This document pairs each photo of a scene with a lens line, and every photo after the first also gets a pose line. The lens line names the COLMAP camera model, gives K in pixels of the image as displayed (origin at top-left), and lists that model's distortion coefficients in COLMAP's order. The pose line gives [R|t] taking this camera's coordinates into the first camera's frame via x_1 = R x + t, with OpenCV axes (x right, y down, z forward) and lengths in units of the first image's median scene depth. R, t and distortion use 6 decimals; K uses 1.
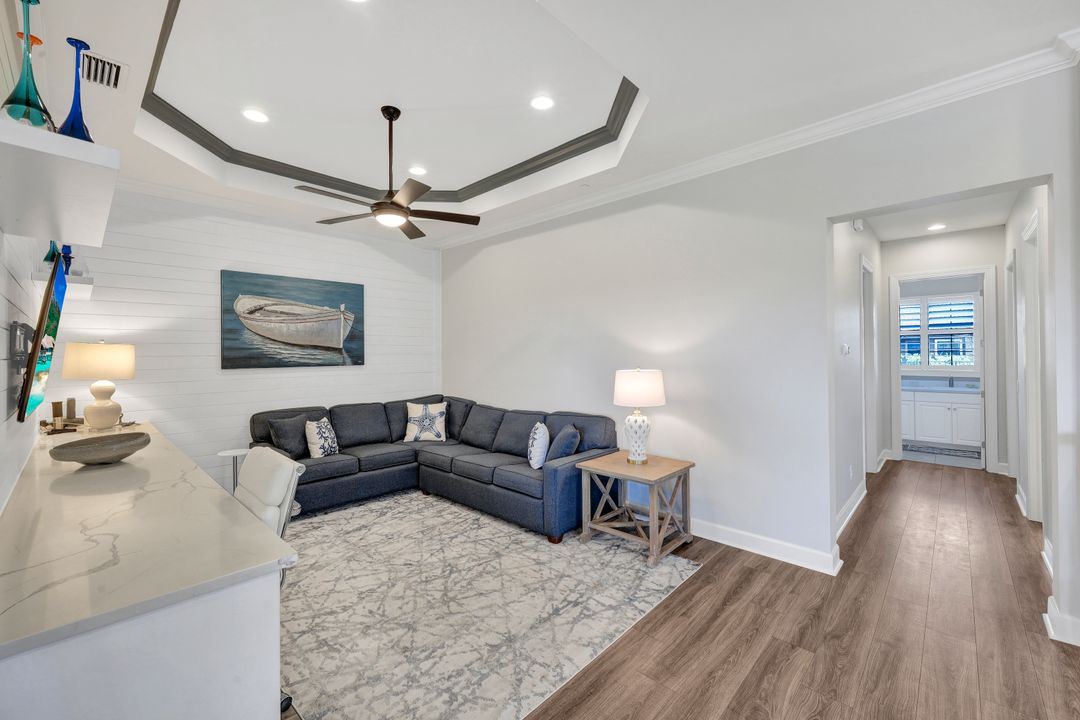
lens RADIAL K [[443.1, 0, 534.7], [0, 443.1, 349.6], [0, 0, 1]] dist [0.009693, -0.000142]
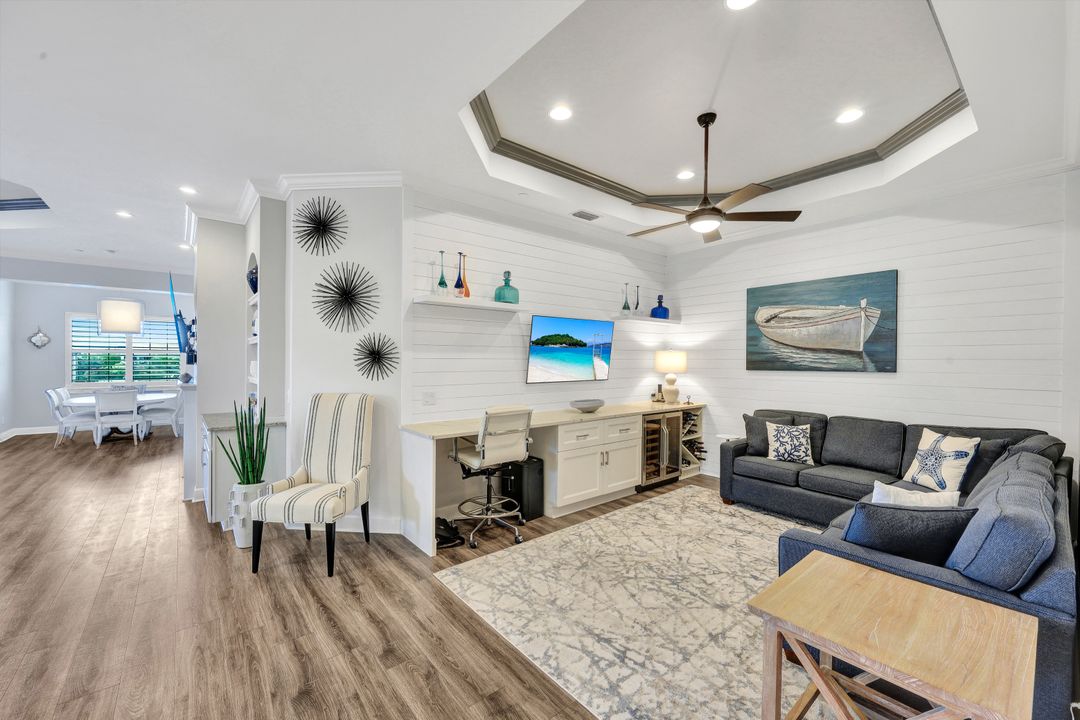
lens RADIAL K [[438.1, 0, 540.0], [0, 438.1, 360.0], [0, 0, 1]] dist [0.001089, -0.000293]
pose [[-0.120120, 0.007182, -0.992733, 0.535577], [0.005191, 0.999965, 0.006607, 0.005251], [0.992746, -0.004360, -0.120153, 0.552237]]
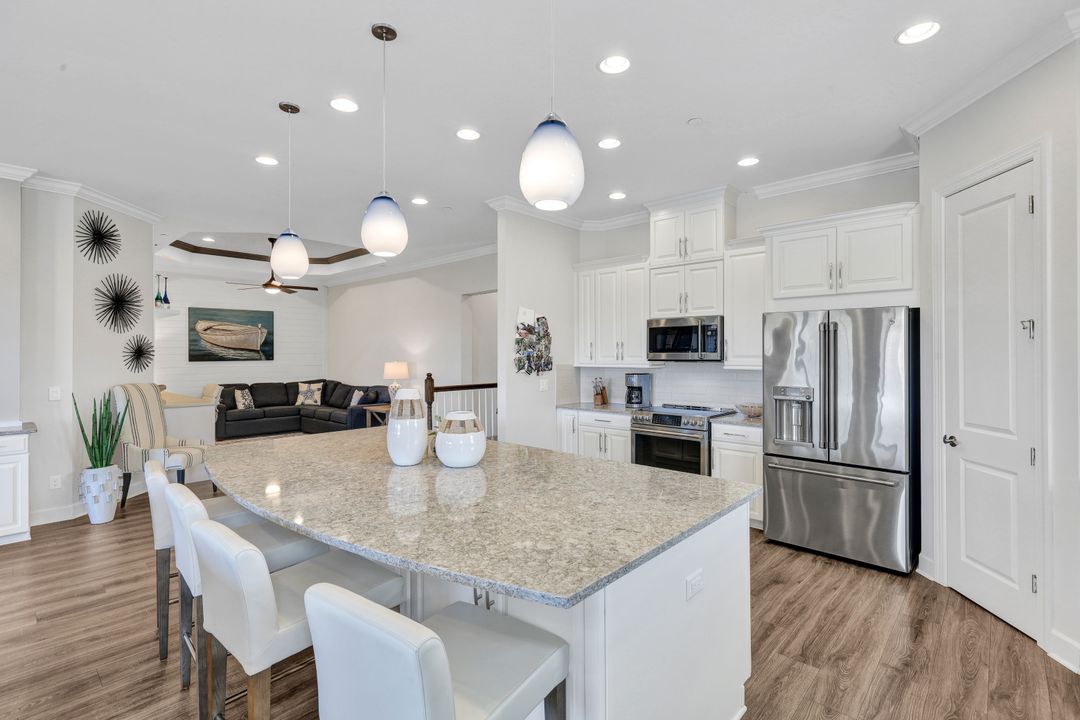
lens RADIAL K [[508.6, 0, 542.2], [0, 508.6, 351.0], [0, 0, 1]] dist [-0.003113, -0.000092]
pose [[0.999810, 0.003711, 0.019127, 0.677961], [-0.003781, 0.999986, 0.003617, -0.011640], [-0.019113, -0.003689, 0.999811, -1.067033]]
